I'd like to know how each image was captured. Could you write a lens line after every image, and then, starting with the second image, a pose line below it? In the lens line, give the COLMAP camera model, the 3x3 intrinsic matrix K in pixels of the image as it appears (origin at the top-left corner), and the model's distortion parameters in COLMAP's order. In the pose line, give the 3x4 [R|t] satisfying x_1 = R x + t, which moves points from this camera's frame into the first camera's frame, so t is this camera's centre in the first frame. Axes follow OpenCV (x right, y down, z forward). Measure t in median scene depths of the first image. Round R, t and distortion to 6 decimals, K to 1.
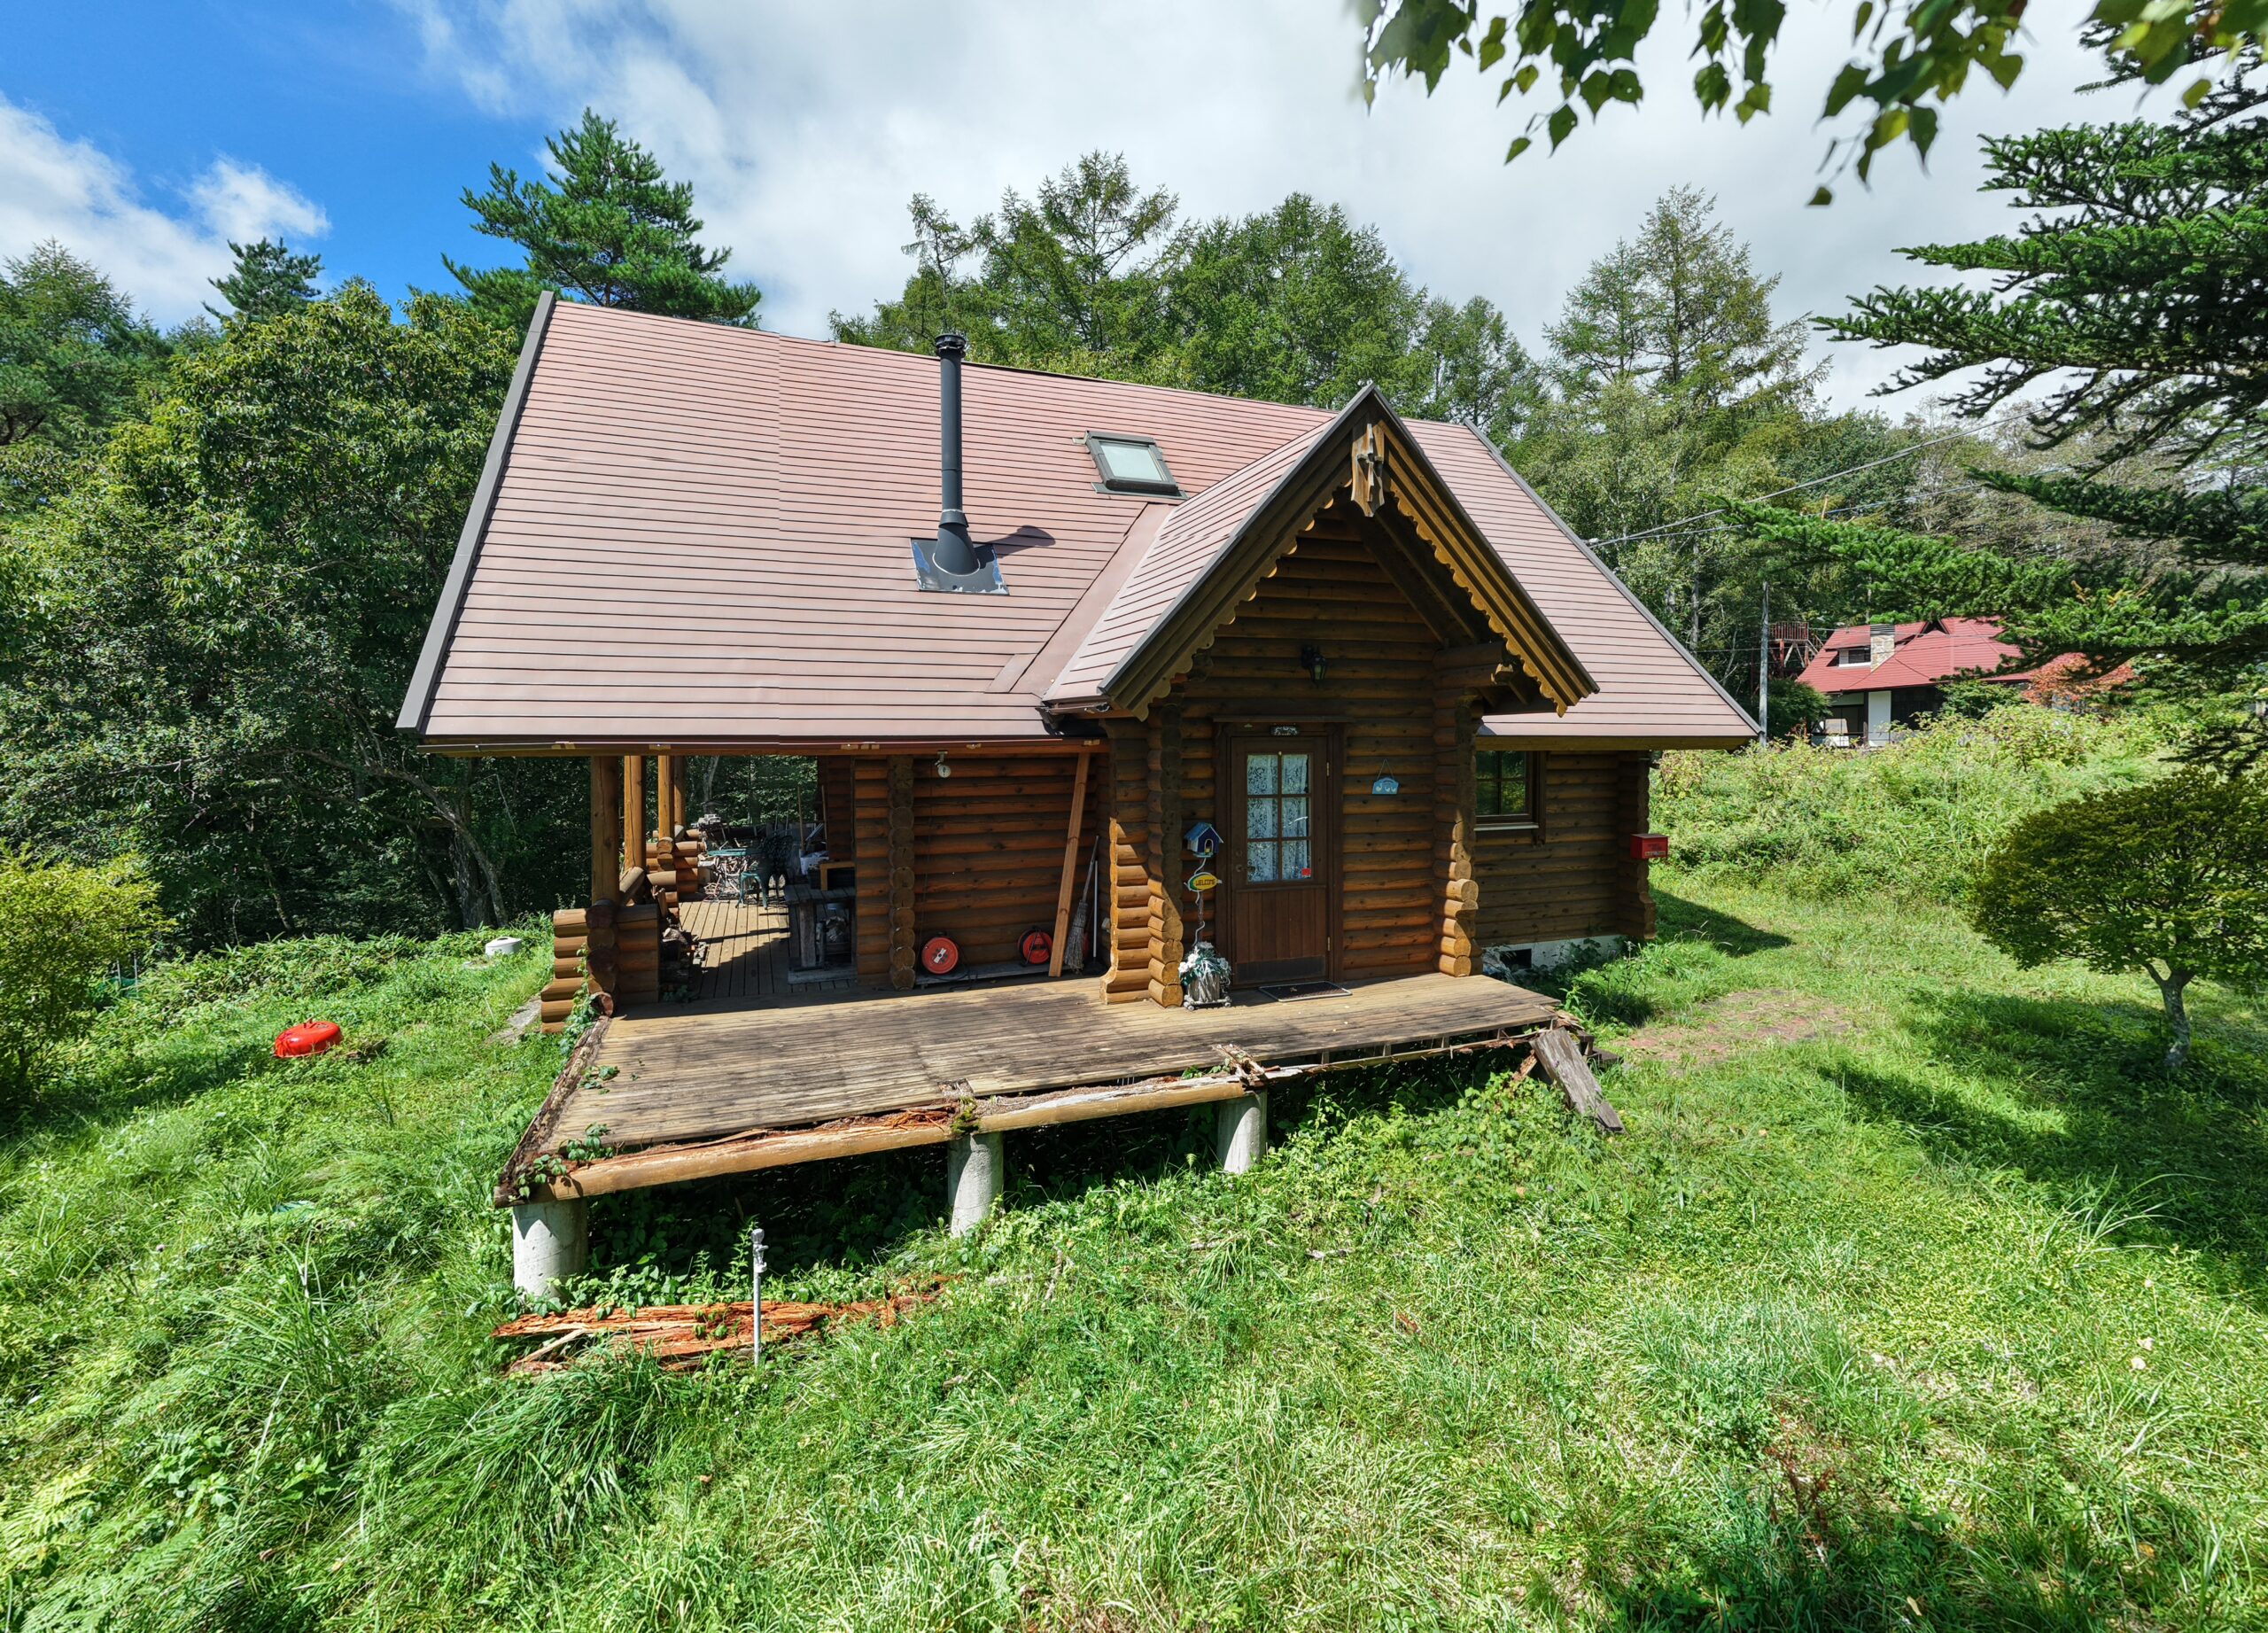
lens RADIAL K [[979.9, 0, 1125.1], [0, 979.9, 742.5], [0, 0, 1]] dist [0.006030, 0.000997]
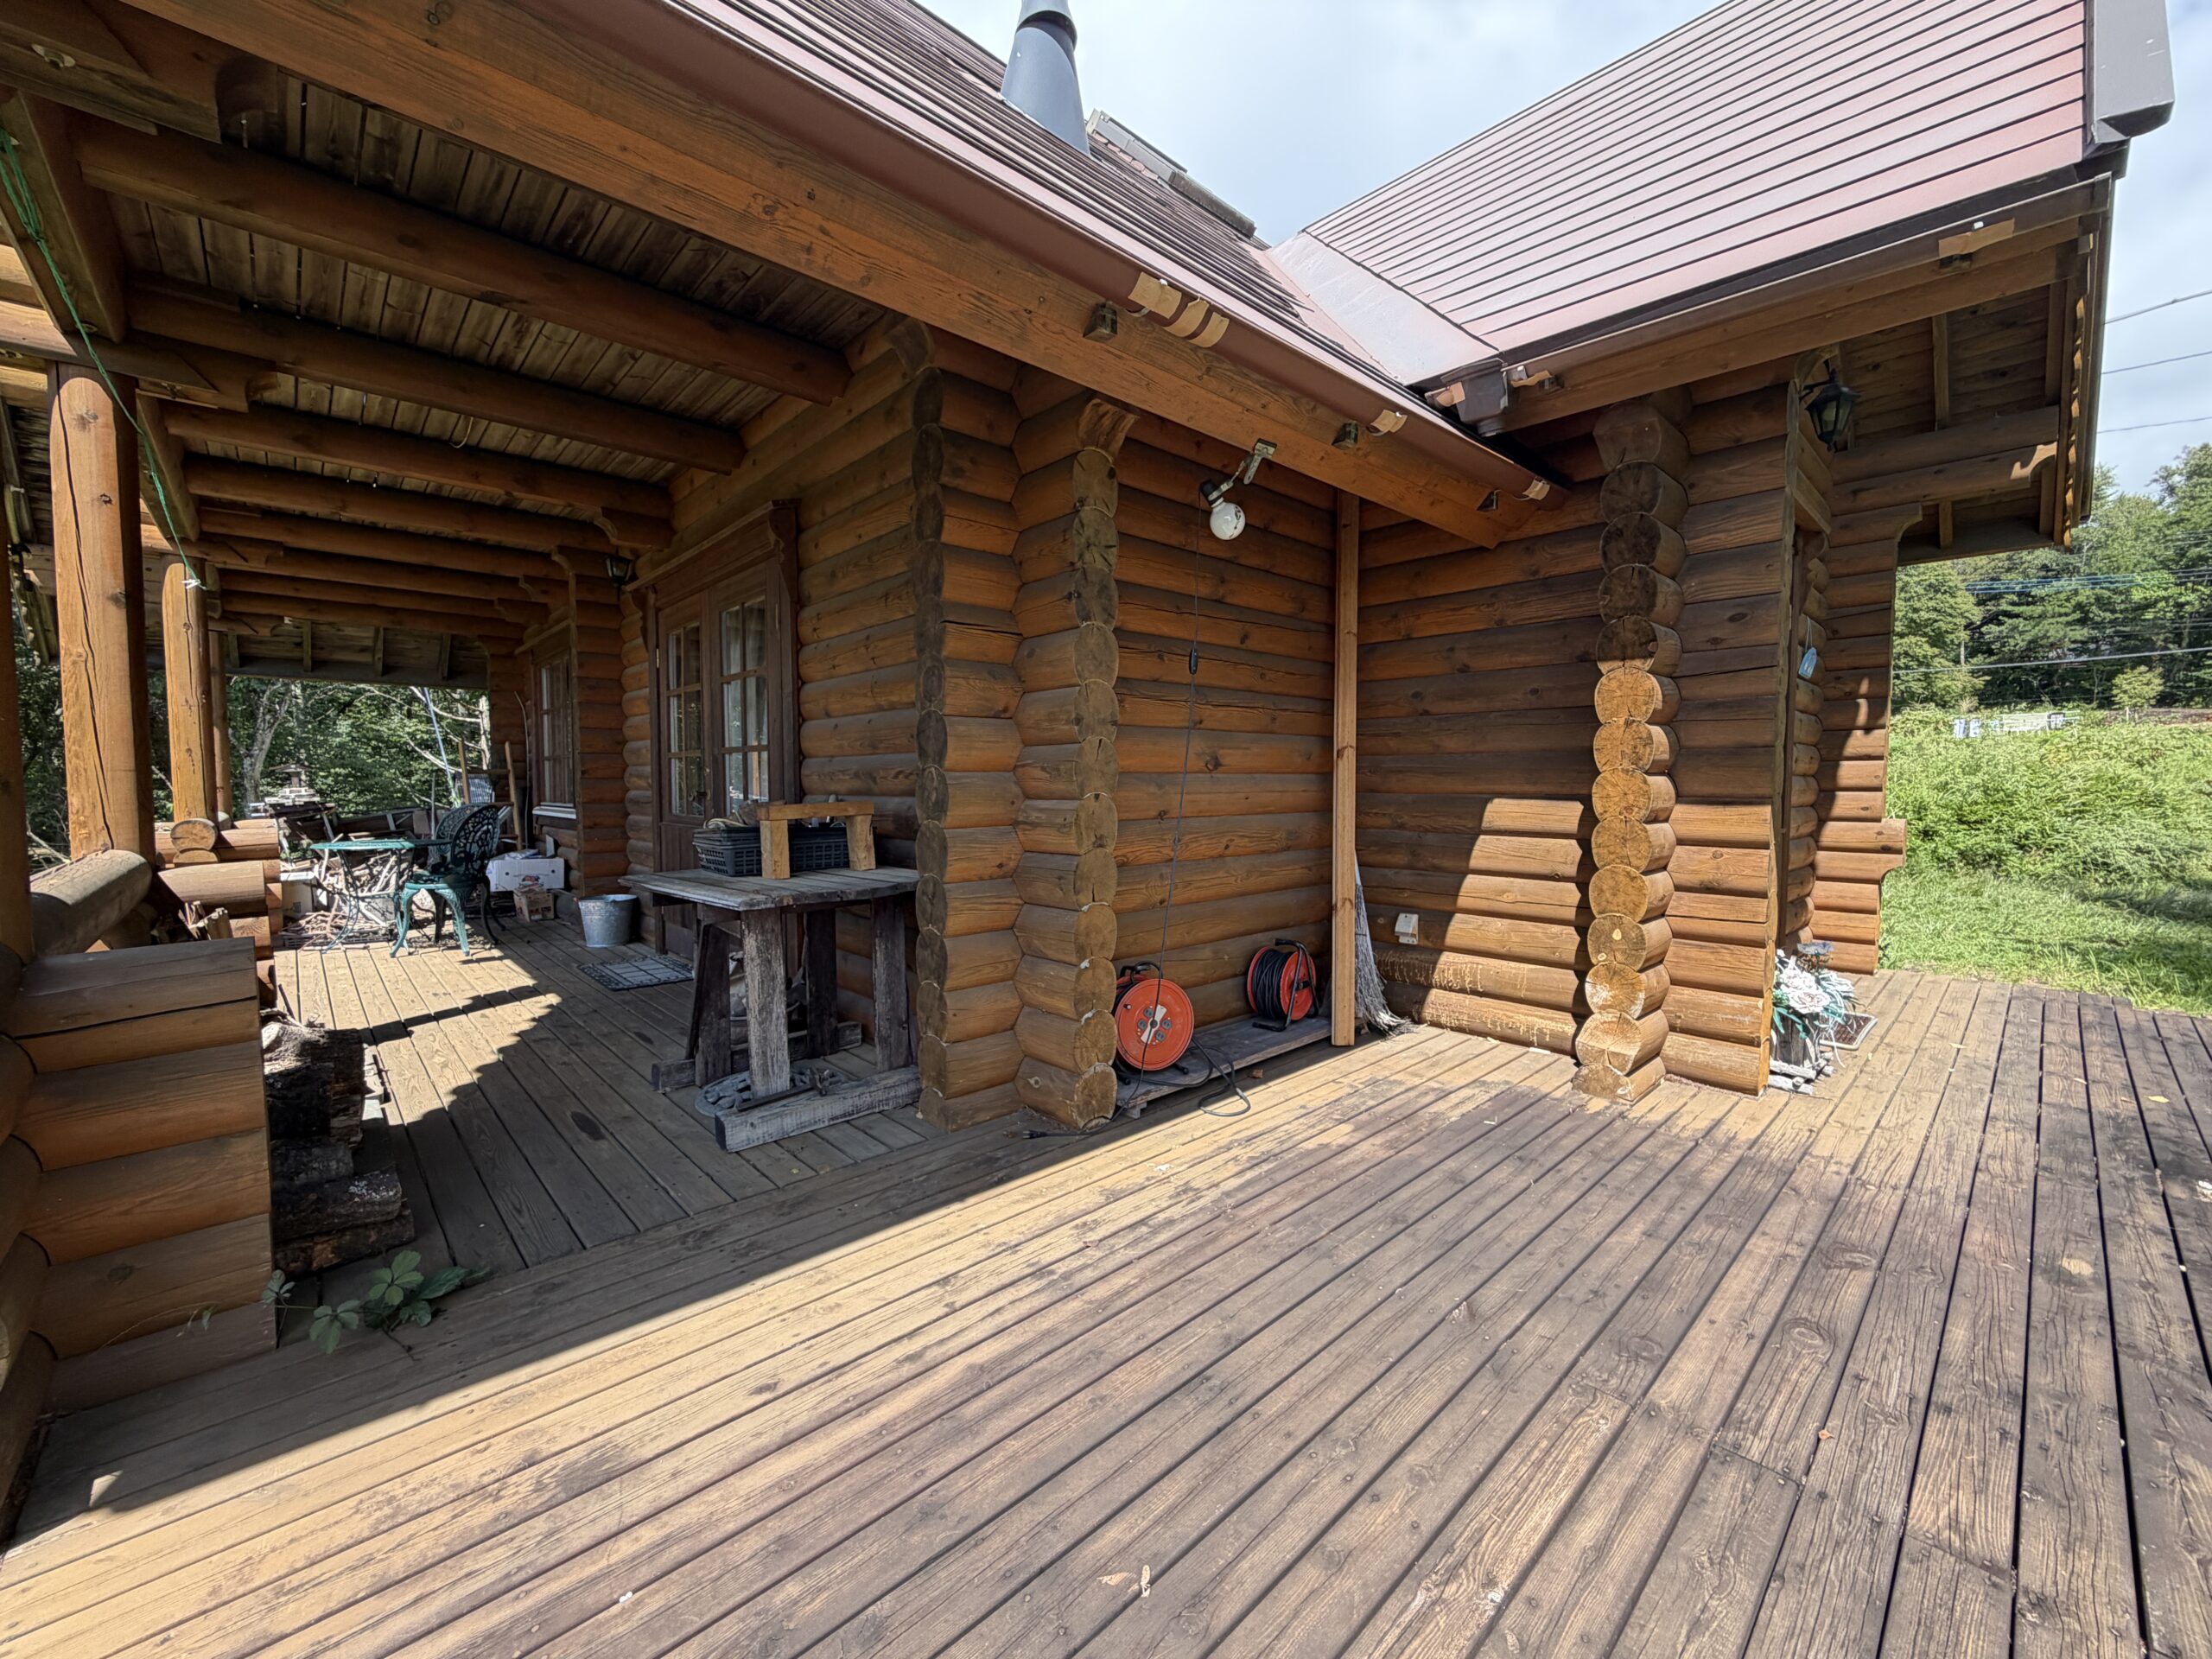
lens RADIAL K [[877.6, 0, 1100.5], [0, 877.6, 831.4], [0, 0, 1]] dist [-0.001200, 0.000400]
pose [[0.925969, -0.021275, 0.376999, -0.234677], [-0.000594, 0.998328, 0.057797, 0.081221], [-0.377598, -0.053742, 0.924409, 0.467057]]
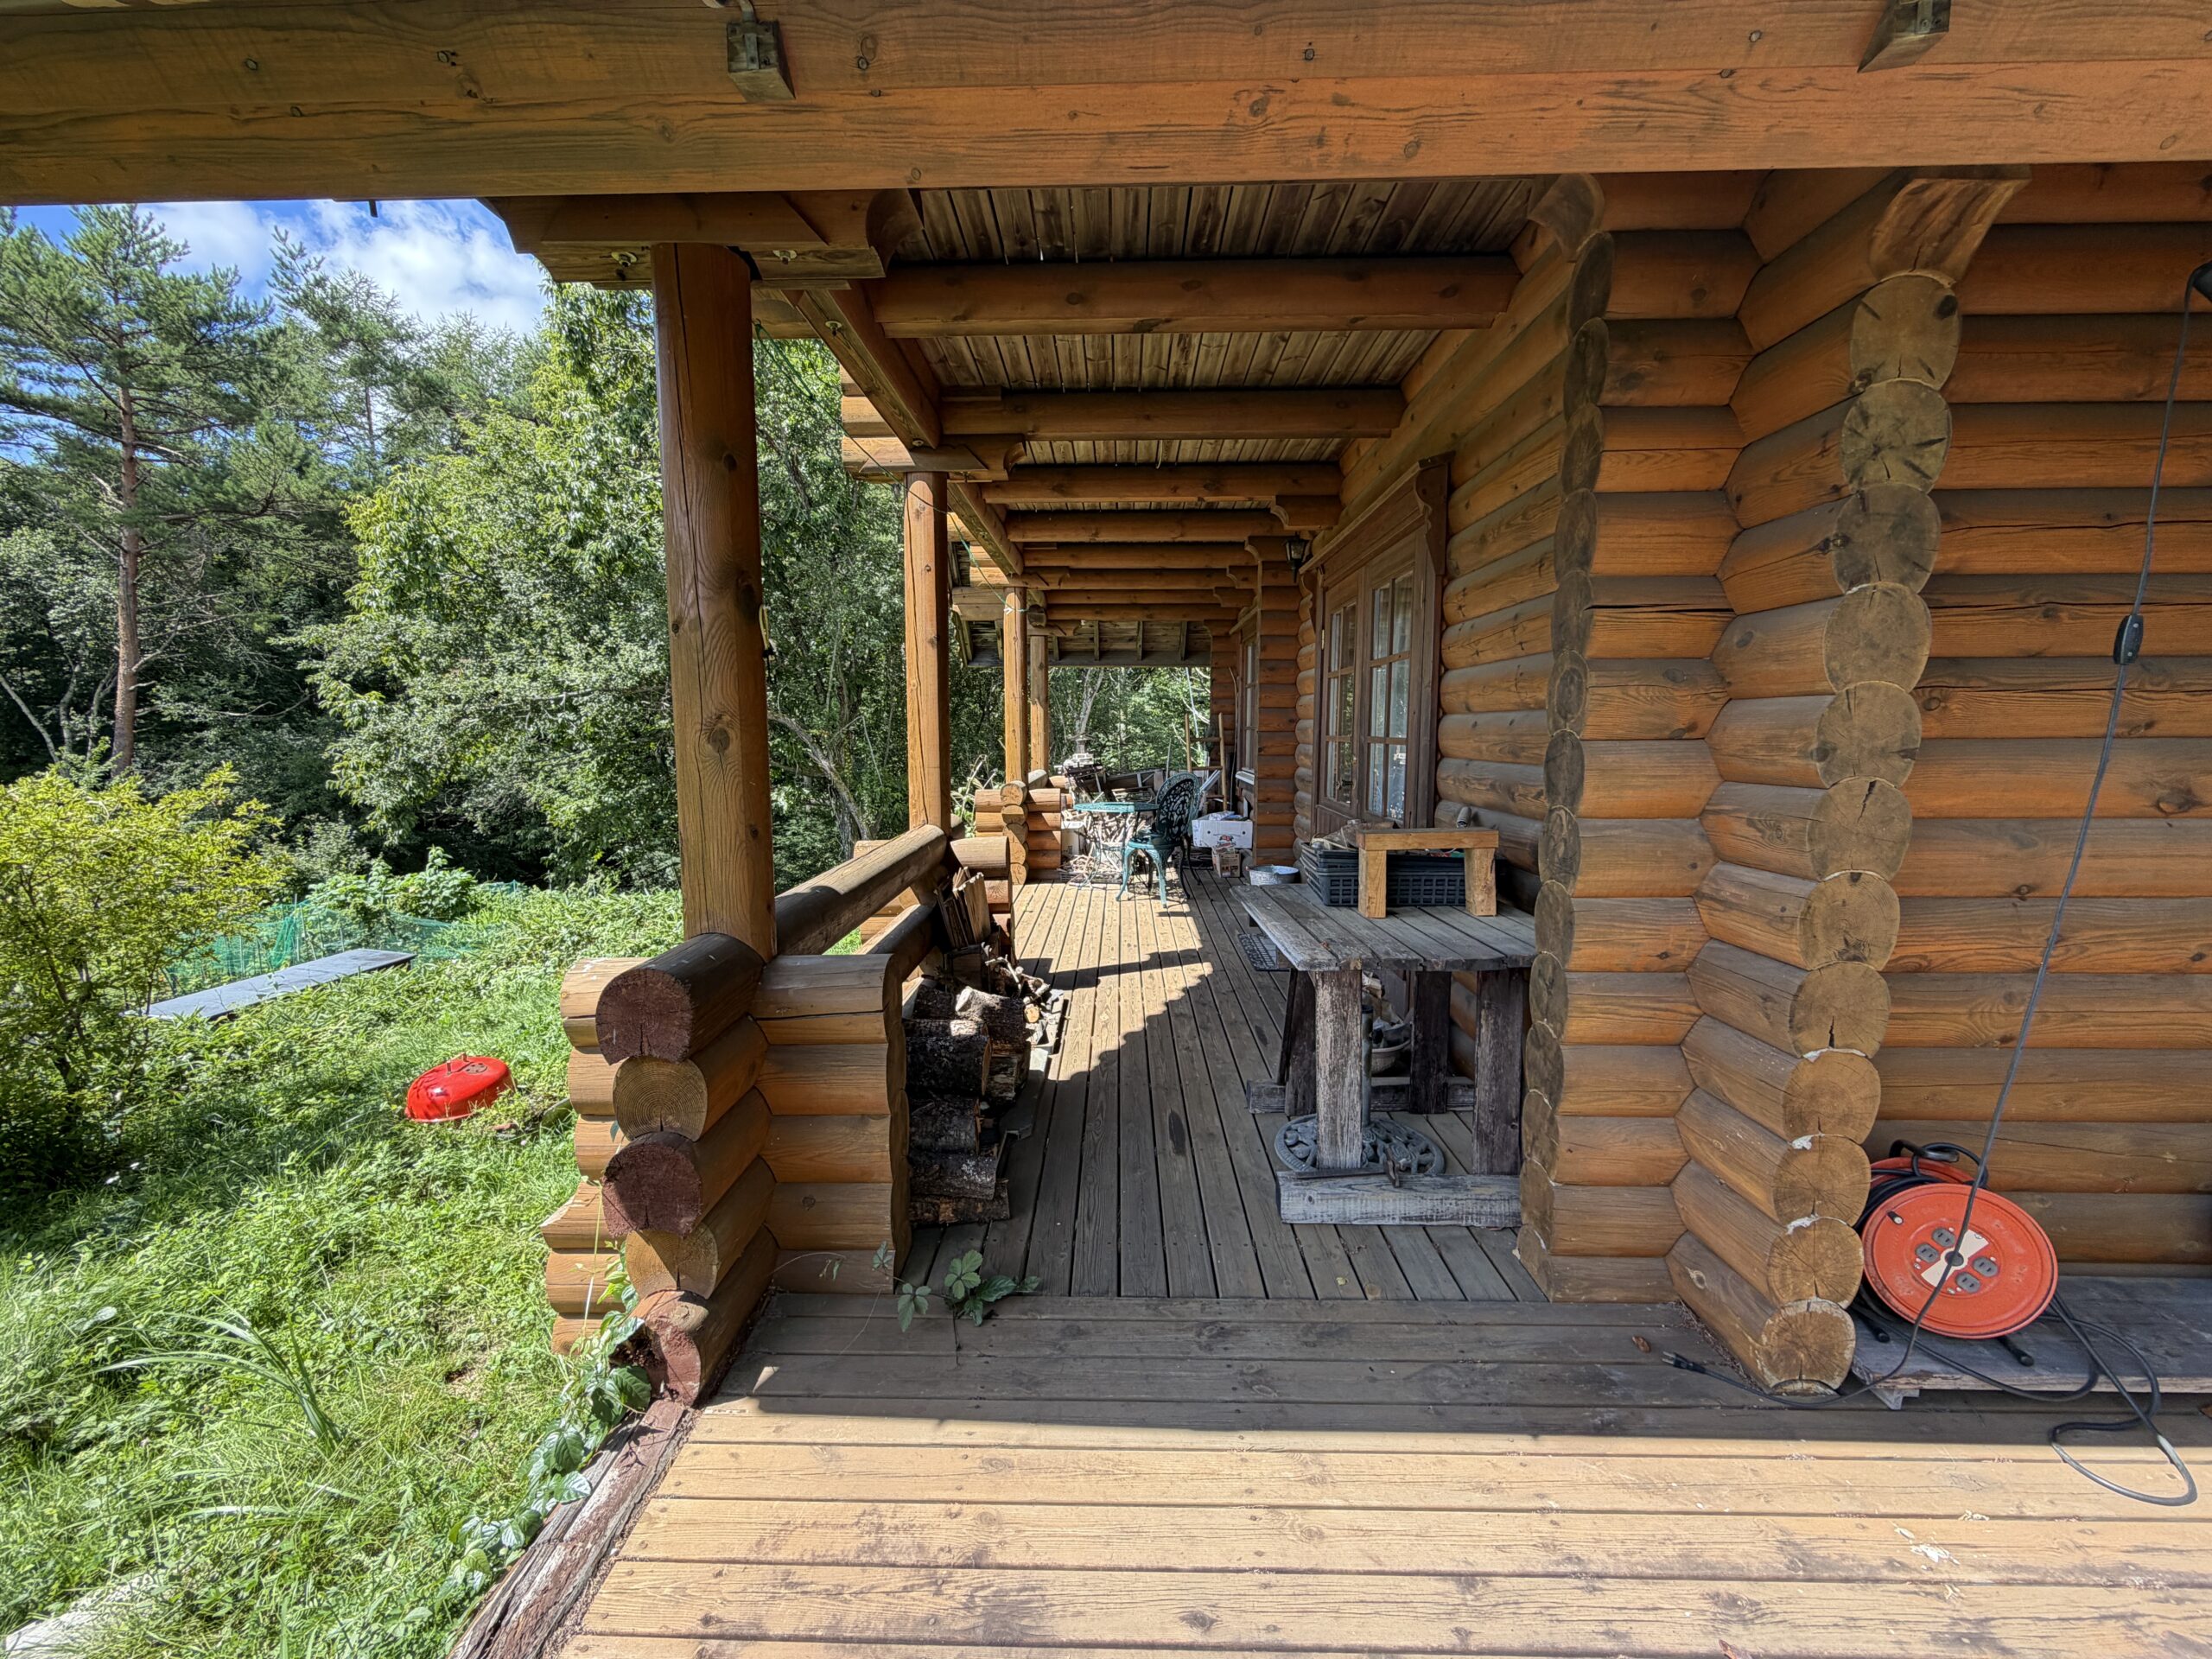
lens RADIAL K [[877.6, 0, 1105.4], [0, 877.6, 826.0], [0, 0, 1]] dist [-0.001200, 0.000400]
pose [[0.928598, 0.041366, -0.368774, -0.208339], [0.001282, 0.993404, 0.114659, 0.062276], [0.371085, -0.106945, 0.922420, 0.509413]]
